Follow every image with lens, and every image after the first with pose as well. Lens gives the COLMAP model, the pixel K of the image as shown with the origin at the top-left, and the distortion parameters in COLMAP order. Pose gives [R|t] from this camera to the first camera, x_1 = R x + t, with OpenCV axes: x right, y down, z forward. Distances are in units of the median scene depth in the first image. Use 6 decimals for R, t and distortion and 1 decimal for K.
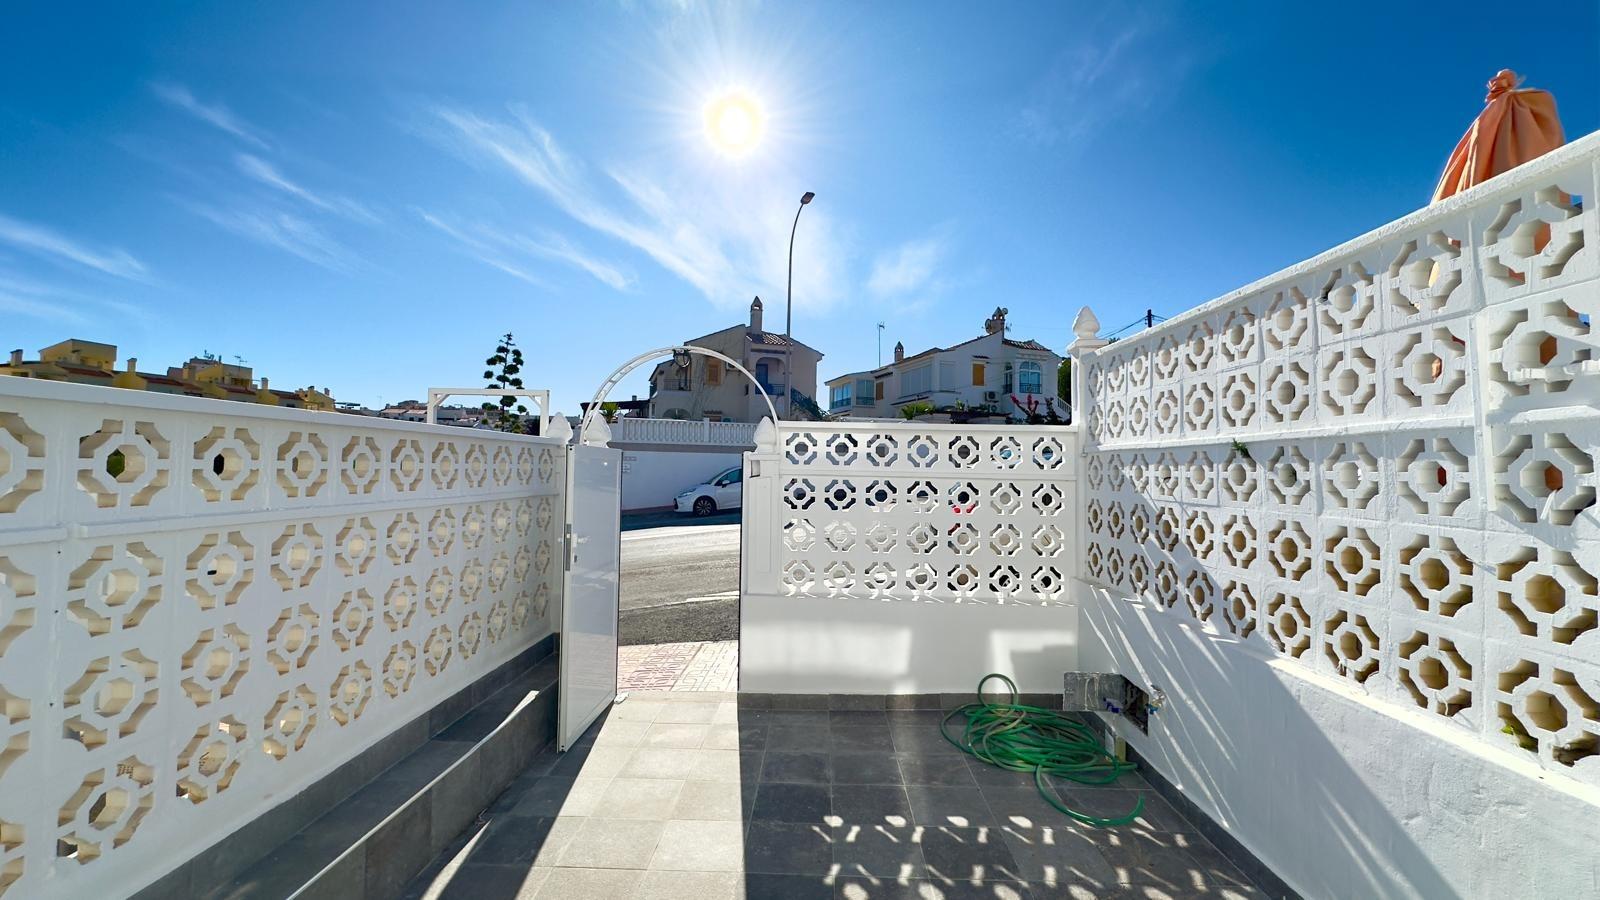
lens RADIAL K [[635.5, 0, 801.5], [0, 635.5, 450.2], [0, 0, 1]] dist [0.000338, 0.000264]
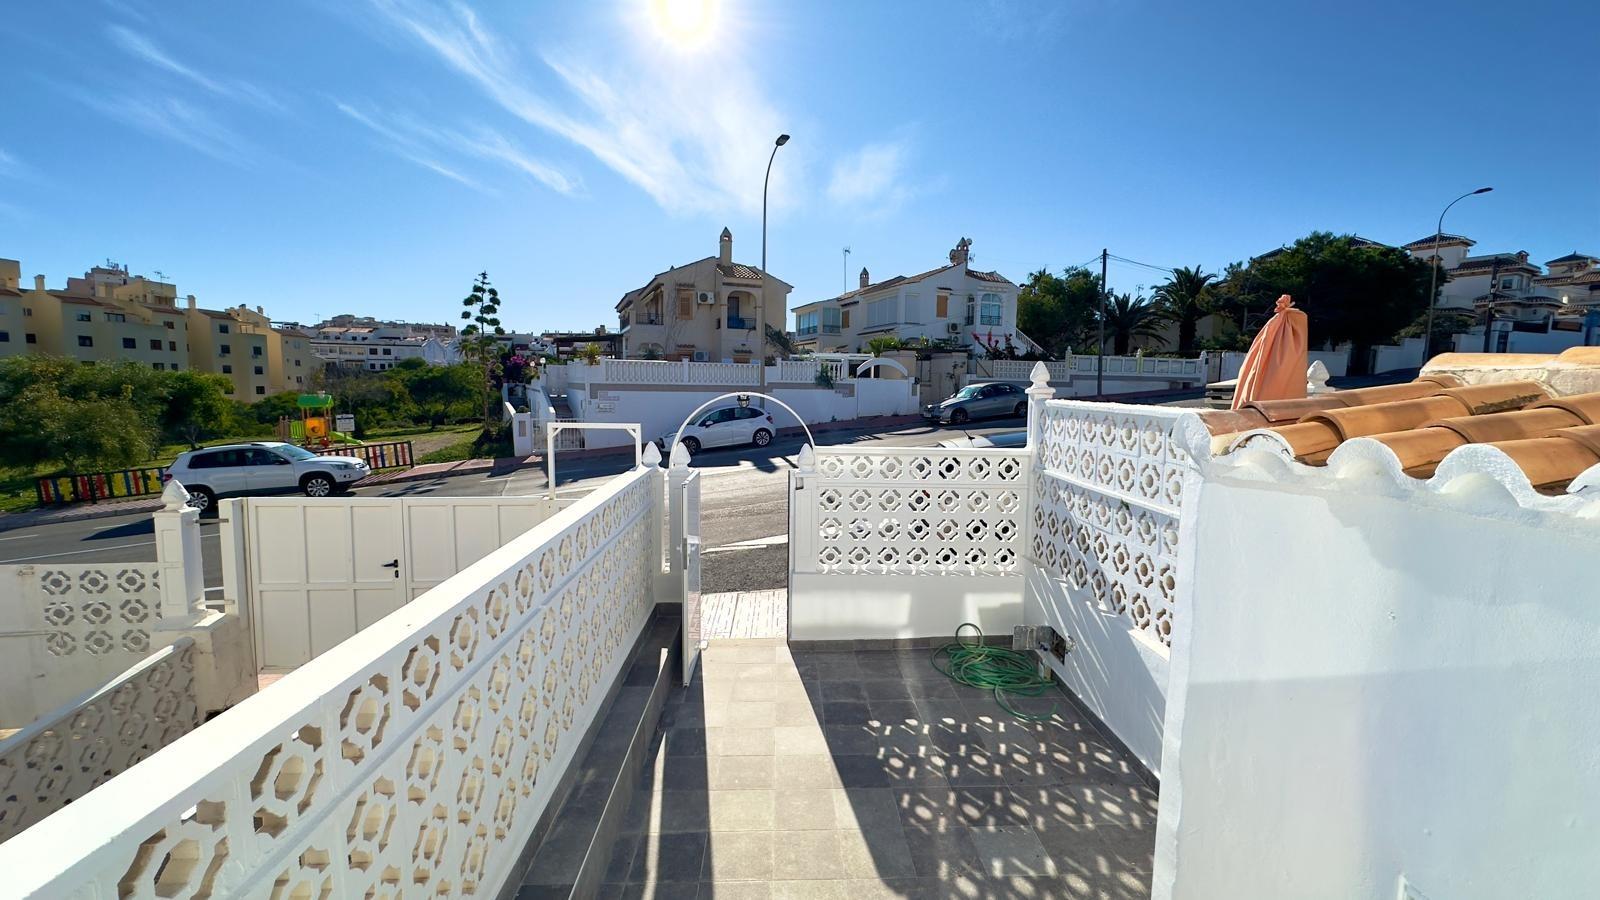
lens RADIAL K [[635.5, 0, 801.5], [0, 635.5, 450.2], [0, 0, 1]] dist [0.000338, 0.000264]
pose [[0.997954, -0.011043, 0.062969, -0.183283], [0.002594, 0.991151, 0.132713, -0.264699], [-0.063877, -0.132278, 0.989152, -0.409526]]
